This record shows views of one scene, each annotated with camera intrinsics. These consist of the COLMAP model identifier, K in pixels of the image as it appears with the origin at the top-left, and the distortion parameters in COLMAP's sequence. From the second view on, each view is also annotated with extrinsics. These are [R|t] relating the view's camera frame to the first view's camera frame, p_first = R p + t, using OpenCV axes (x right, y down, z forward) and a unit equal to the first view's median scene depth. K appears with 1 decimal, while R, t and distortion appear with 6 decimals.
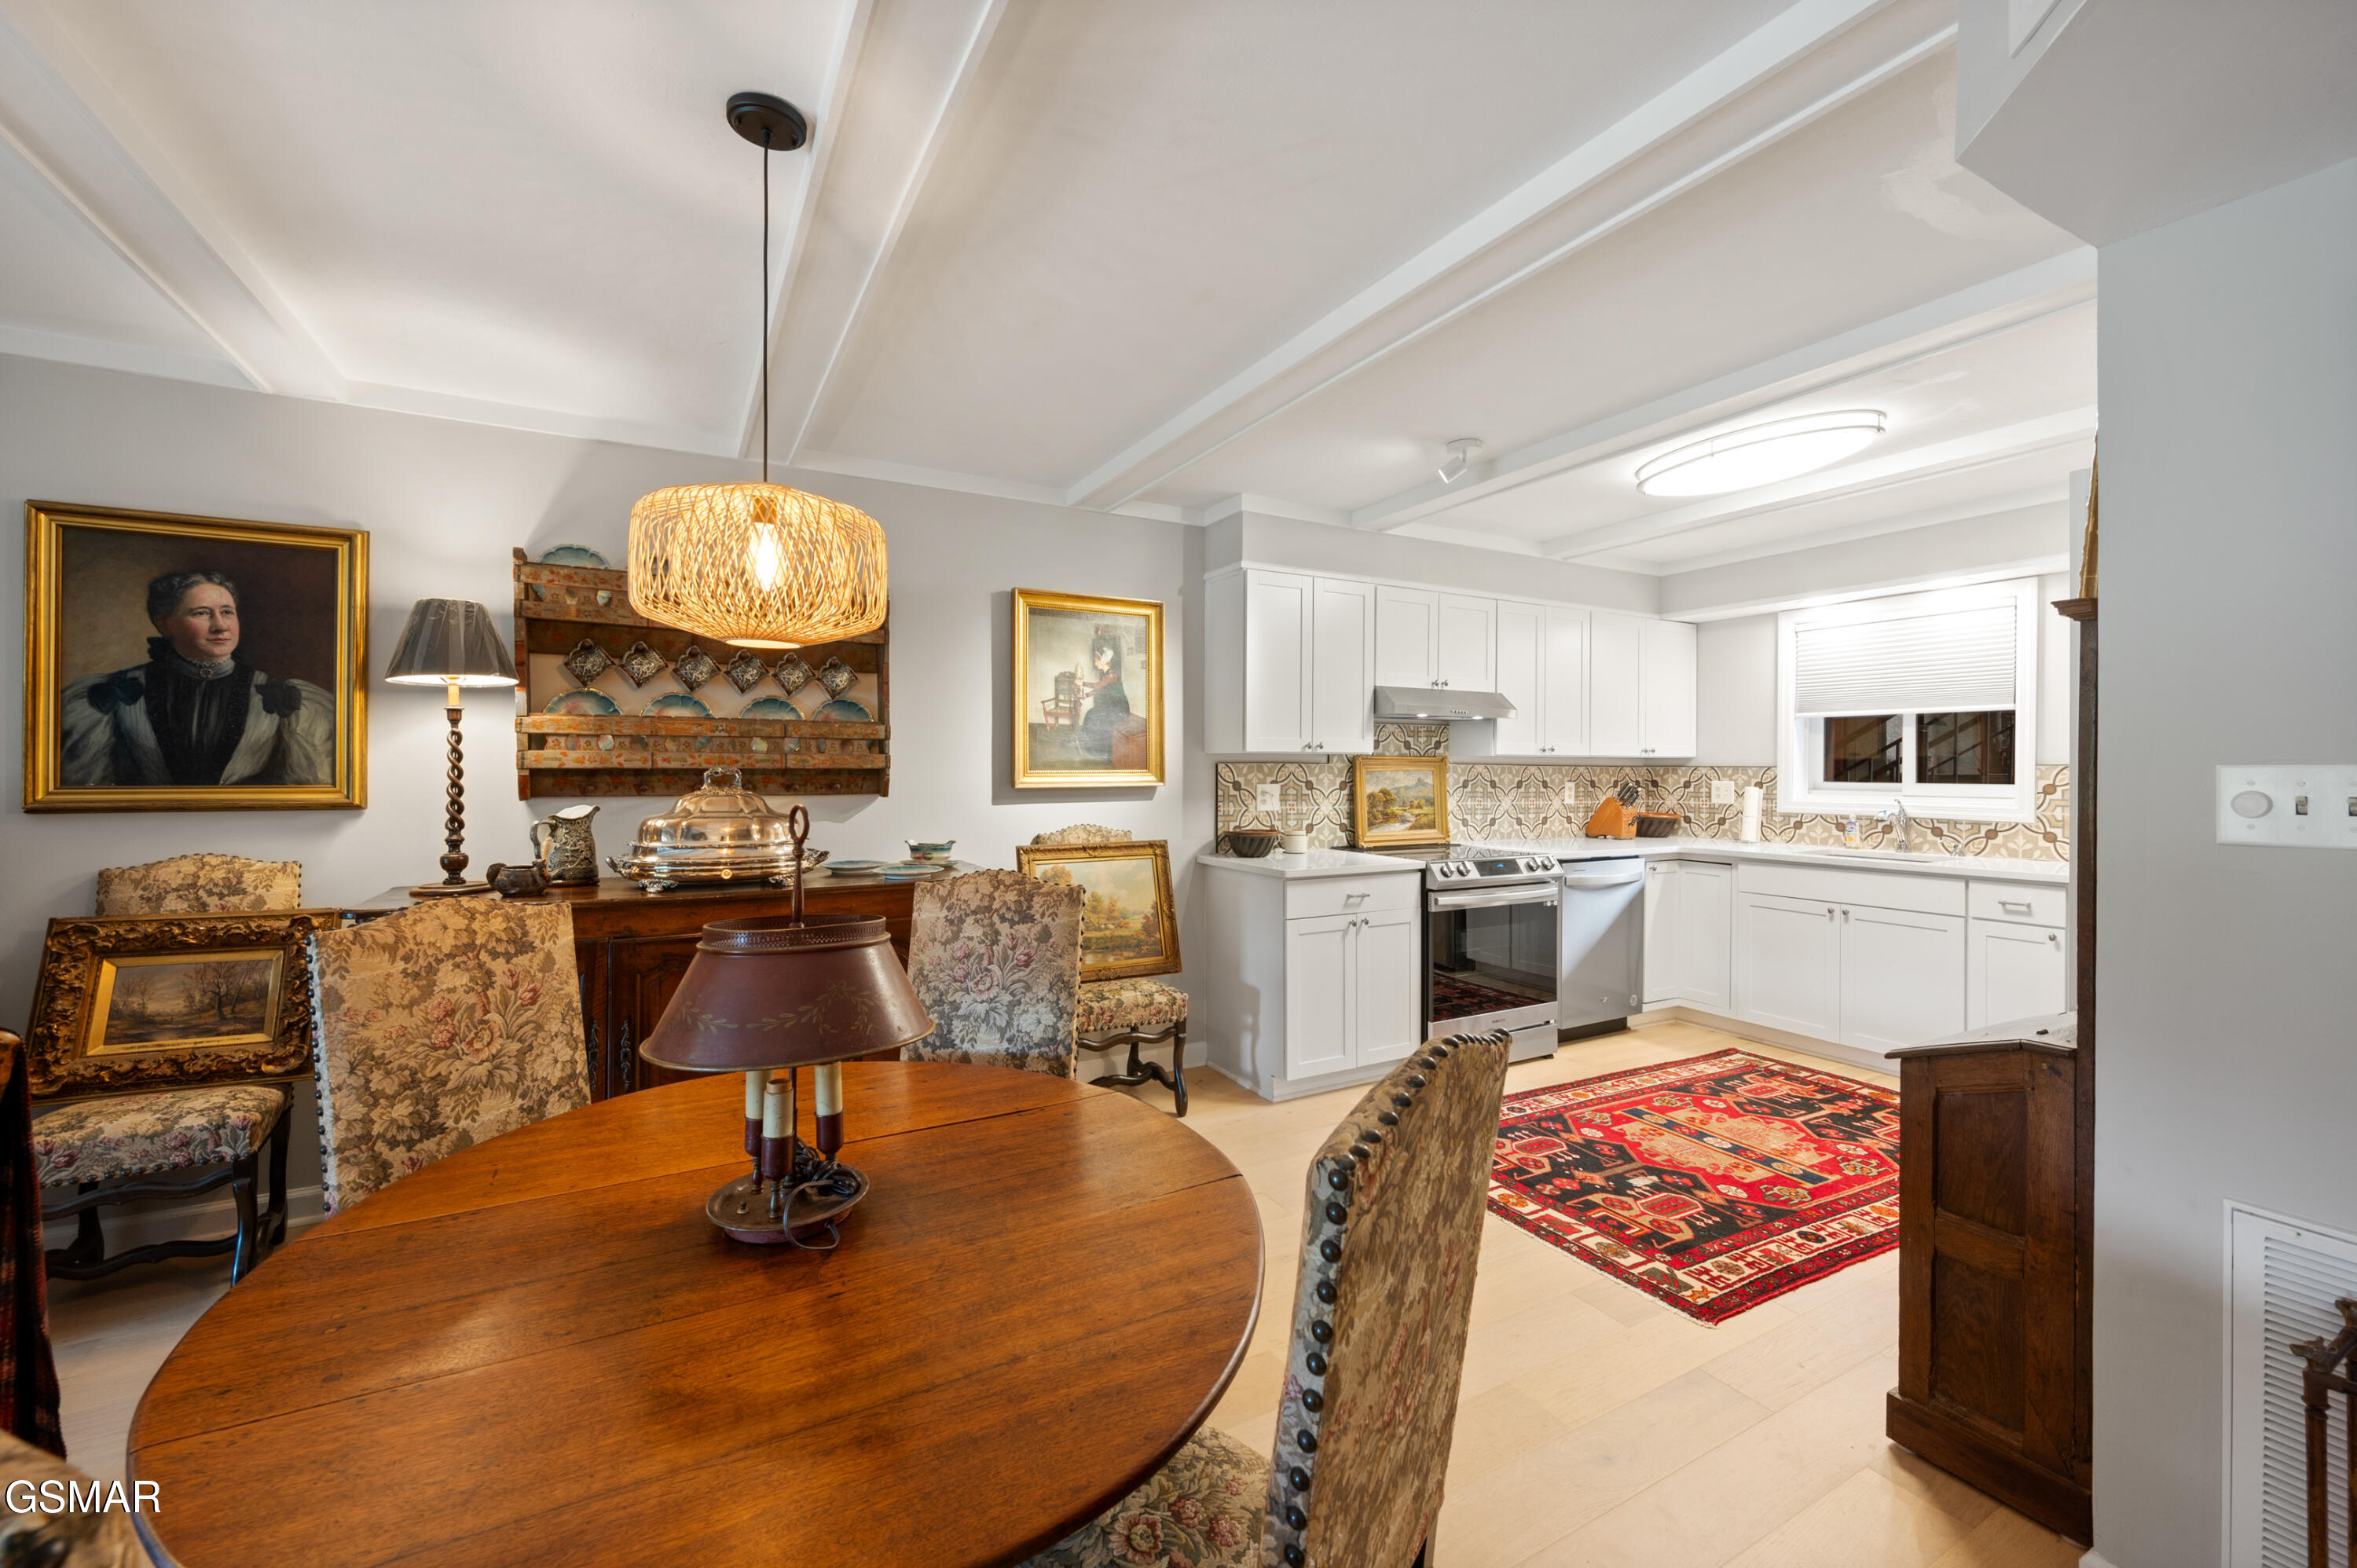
lens RADIAL K [[943.1, 0, 1180.8], [0, 943.1, 768.1], [0, 0, 1]] dist [-0.000502, -0.000152]
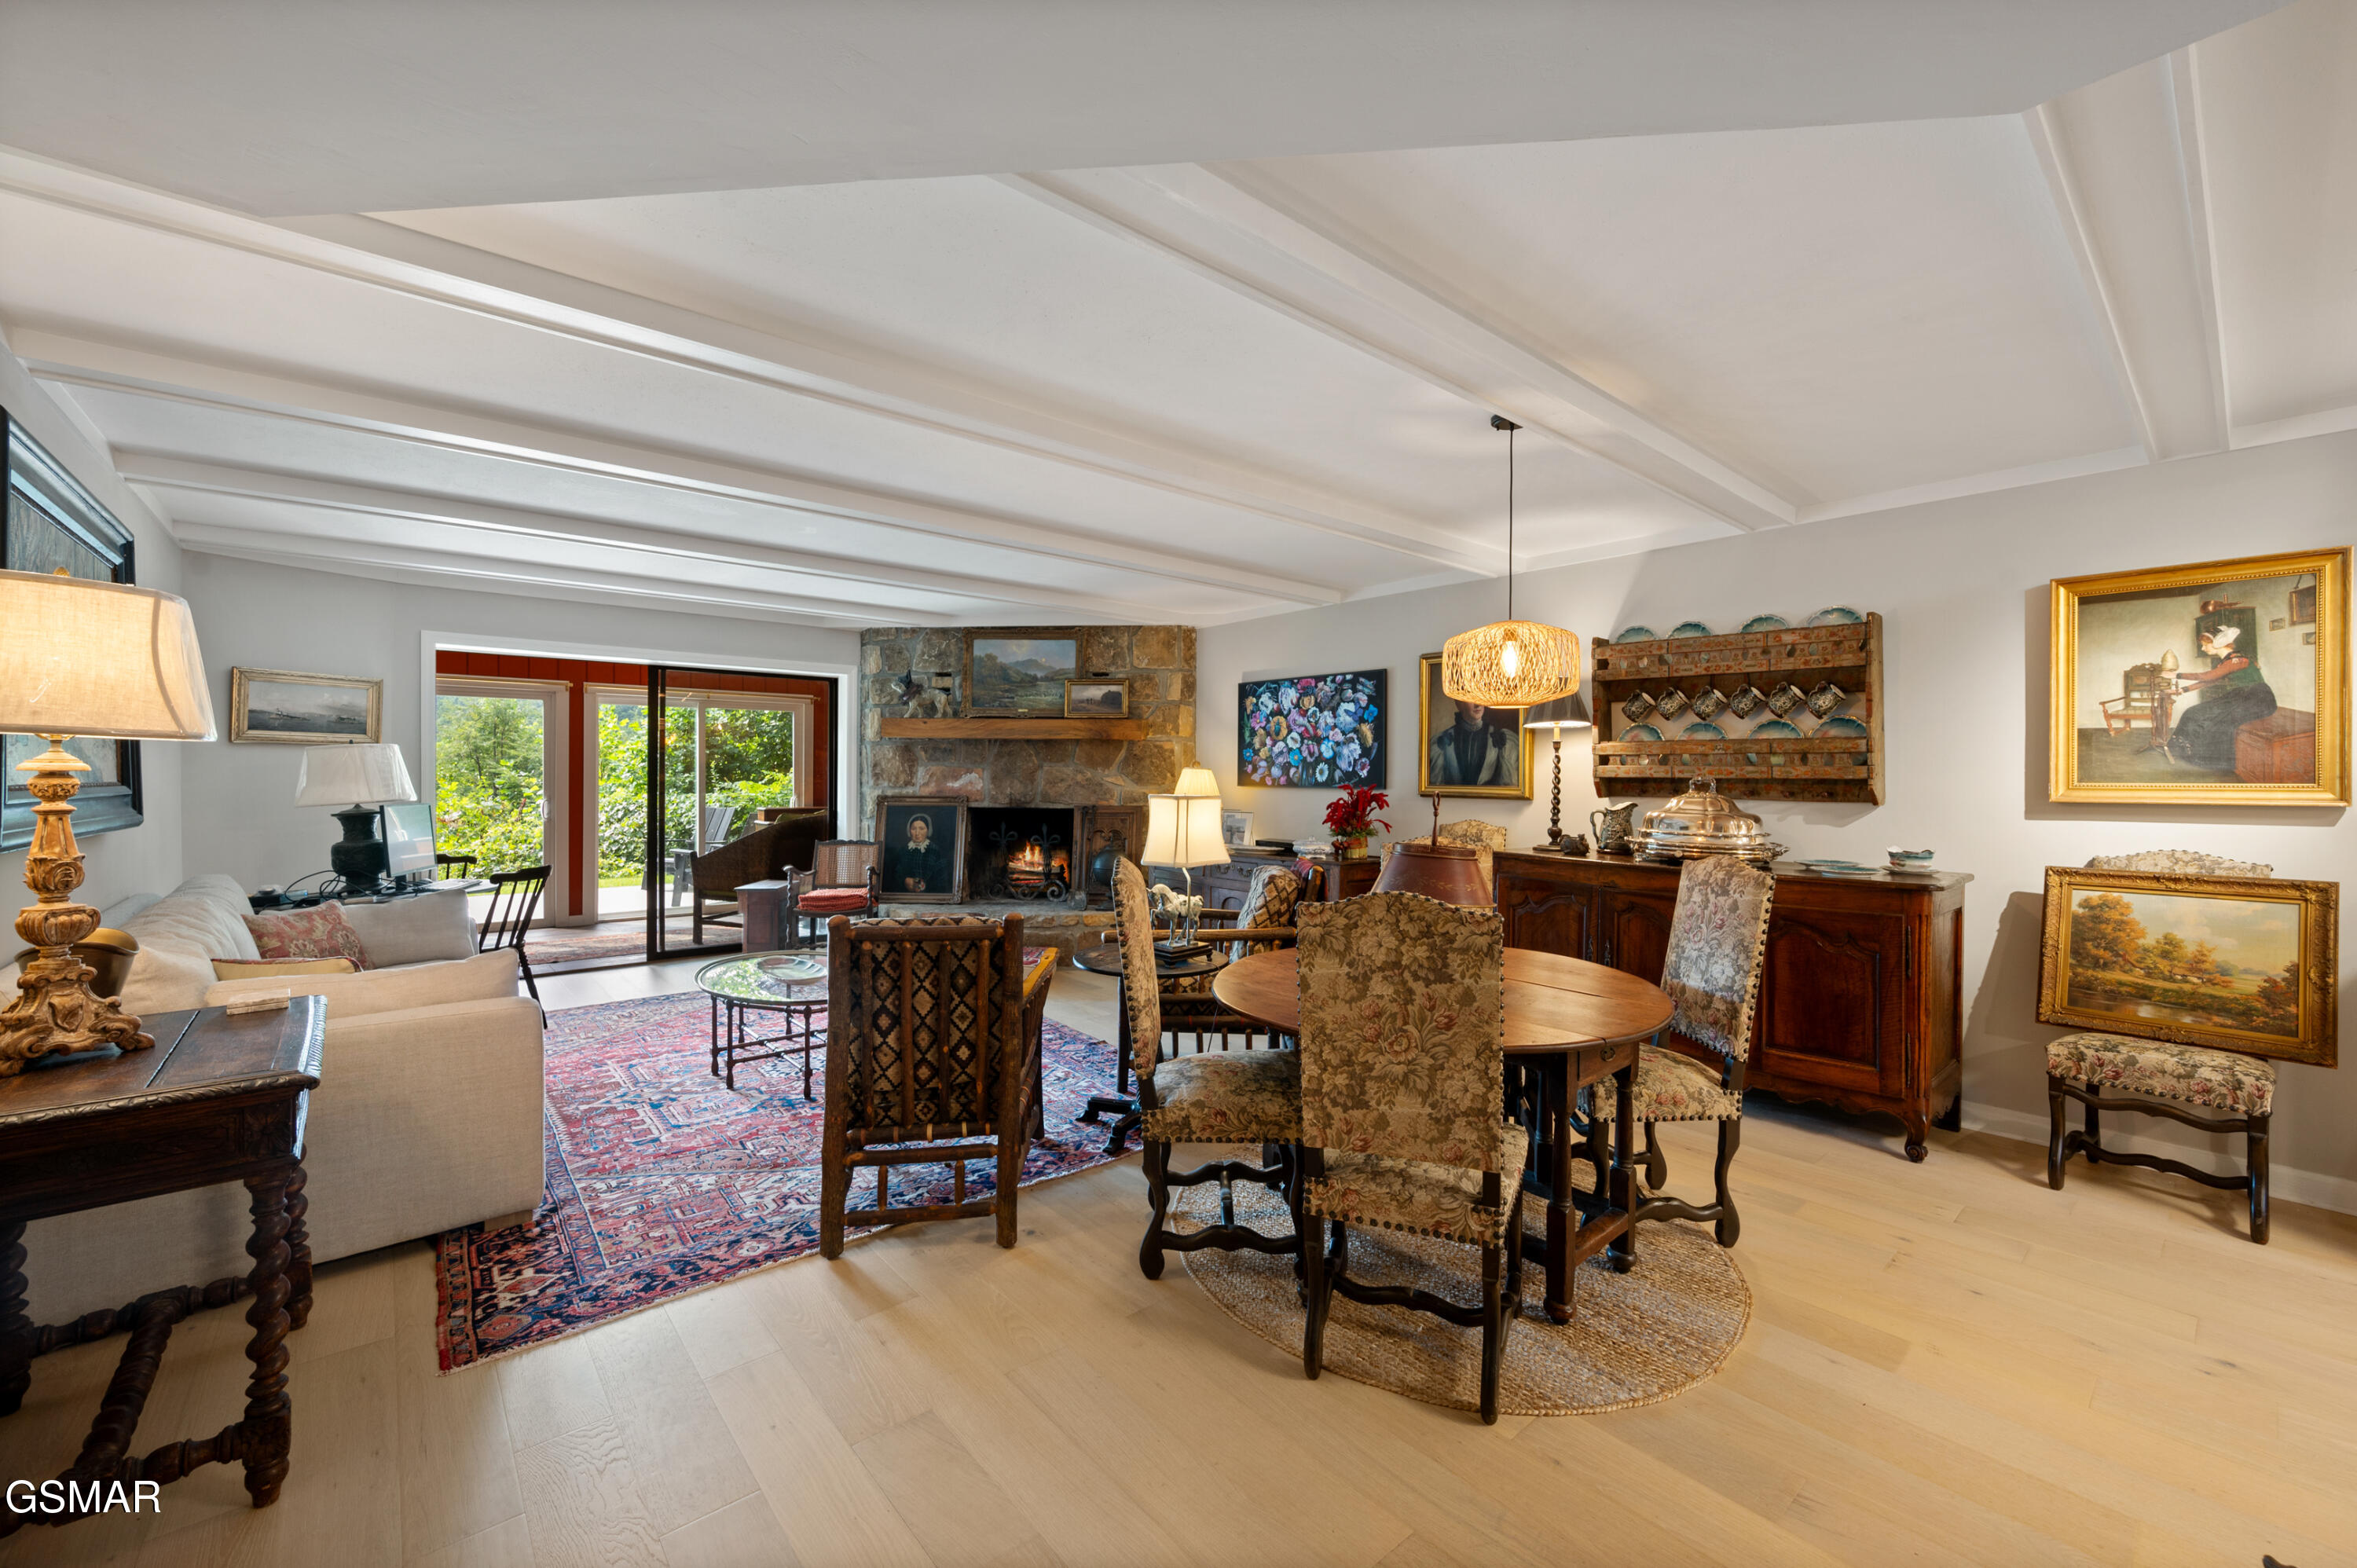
lens RADIAL K [[933.7, 0, 1181.0], [0, 933.7, 778.5], [0, 0, 1]] dist [-0.001467, 0.000137]
pose [[0.202350, 0.004082, -0.979305, 0.510361], [-0.007833, 0.999966, 0.002550, 0.002856], [0.979282, 0.007155, 0.202375, 0.004362]]
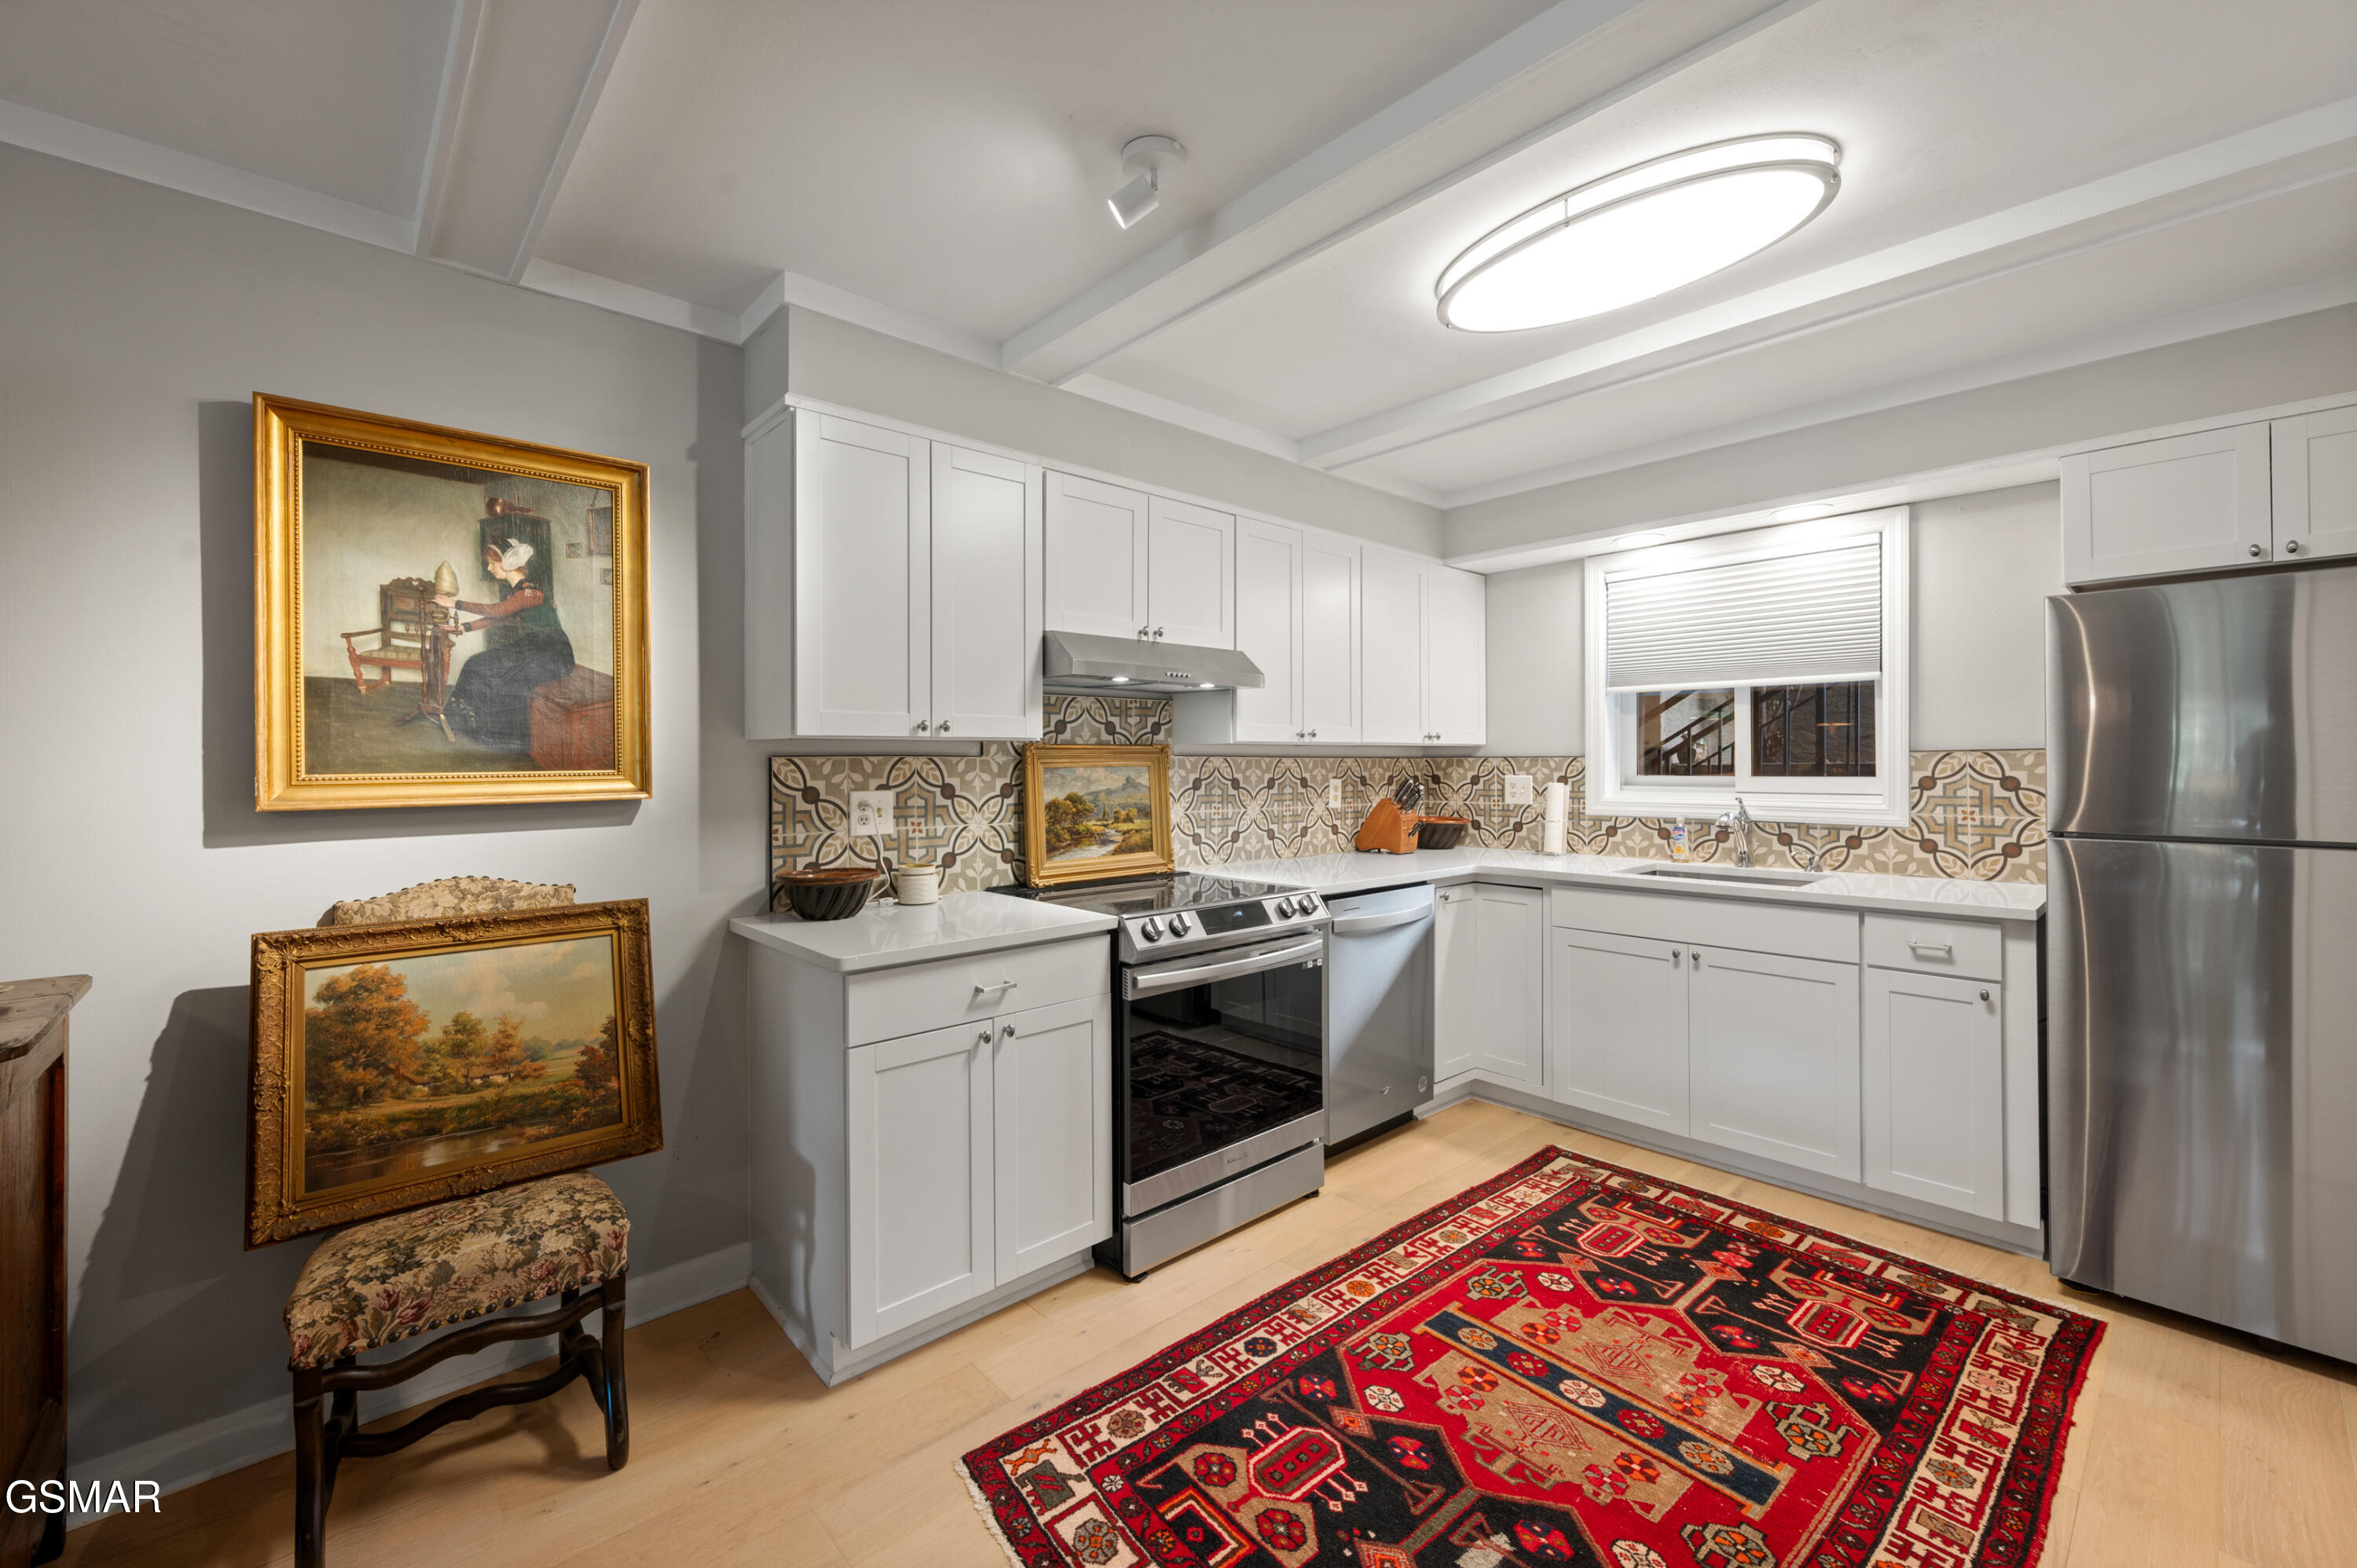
lens RADIAL K [[948.8, 0, 1175.9], [0, 948.8, 755.3], [0, 0, 1]] dist [-0.000541, -0.000782]
pose [[0.973424, -0.006884, 0.228908, 0.161756], [0.008592, 0.999942, -0.006470, -0.000304], [-0.228850, 0.008265, 0.973427, 0.409122]]
